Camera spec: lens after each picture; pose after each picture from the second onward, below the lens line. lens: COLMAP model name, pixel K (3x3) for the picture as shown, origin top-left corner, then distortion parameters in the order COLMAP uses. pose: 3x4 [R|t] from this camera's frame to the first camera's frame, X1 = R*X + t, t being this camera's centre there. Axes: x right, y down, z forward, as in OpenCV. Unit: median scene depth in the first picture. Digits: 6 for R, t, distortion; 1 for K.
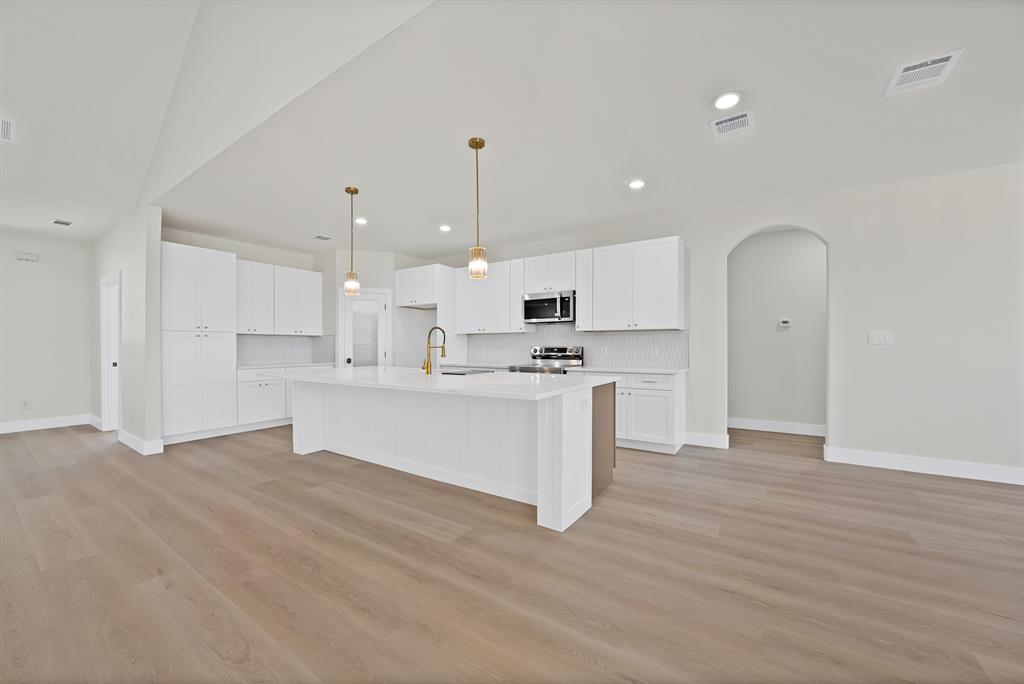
lens RADIAL K [[370.7, 0, 510.4], [0, 370.7, 346.7], [0, 0, 1]] dist [-0.022366, 0.001376]
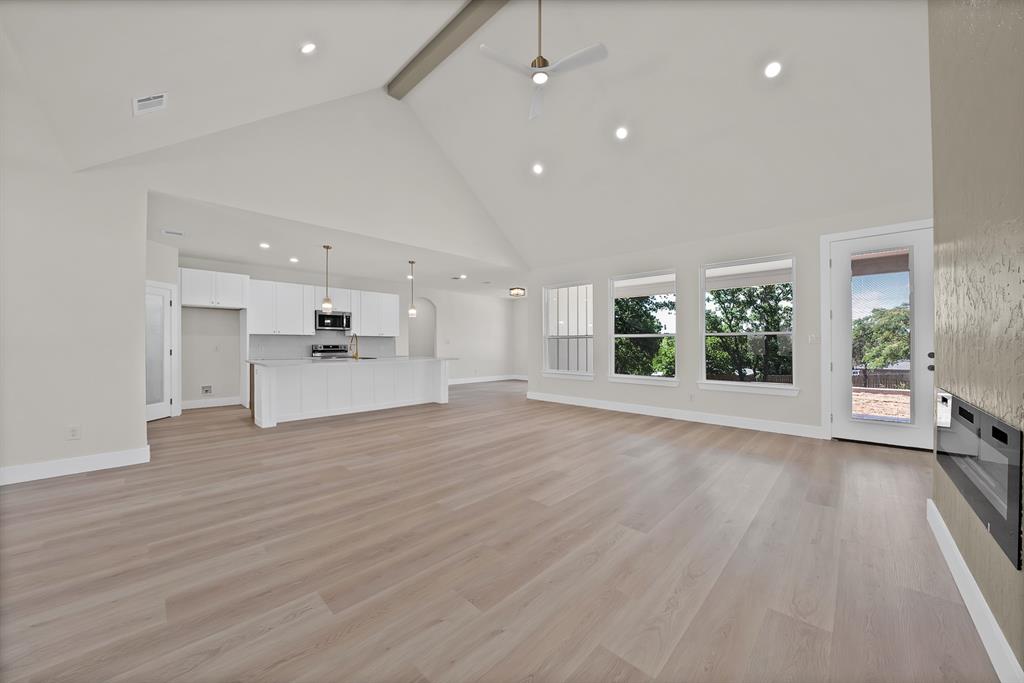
lens RADIAL K [[370.7, 0, 511.8], [0, 370.7, 344.0], [0, 0, 1]] dist [-0.022366, 0.001376]
pose [[0.184392, 0.004874, 0.982841, -1.518510], [-0.003436, 0.999985, -0.004314, 0.001526], [-0.982847, -0.002582, 0.184406, -0.069373]]
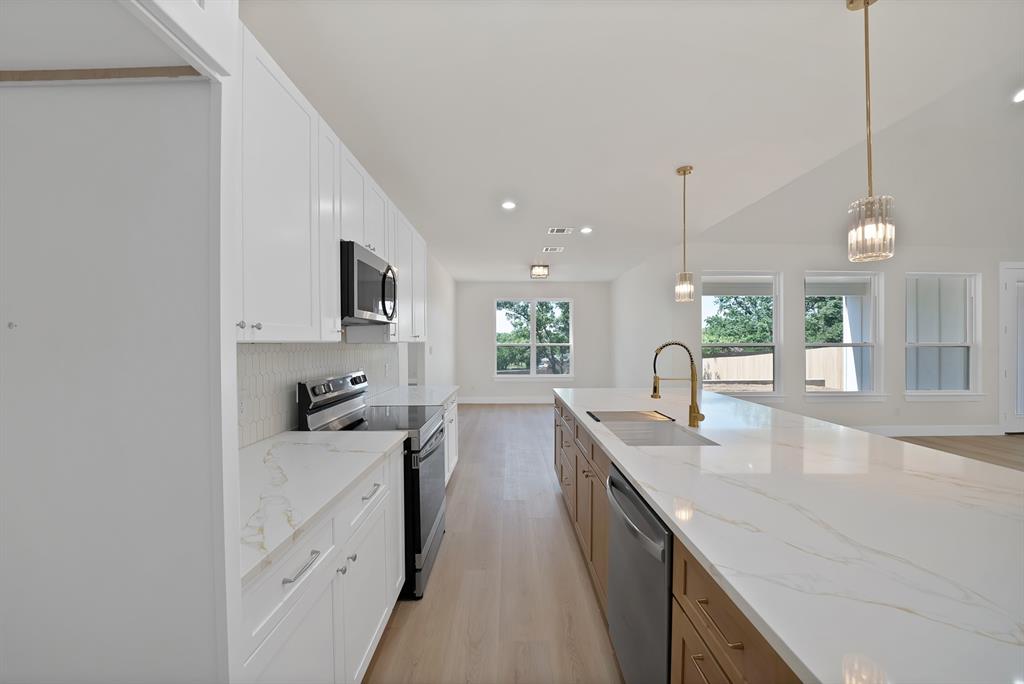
lens RADIAL K [[370.7, 0, 512.4], [0, 370.7, 342.4], [0, 0, 1]] dist [-0.022366, 0.001376]
pose [[-0.557736, 0.001937, 0.830016, -0.441205], [-0.000228, 0.999997, -0.002487, -0.043486], [-0.830018, -0.001576, -0.557734, 1.256341]]
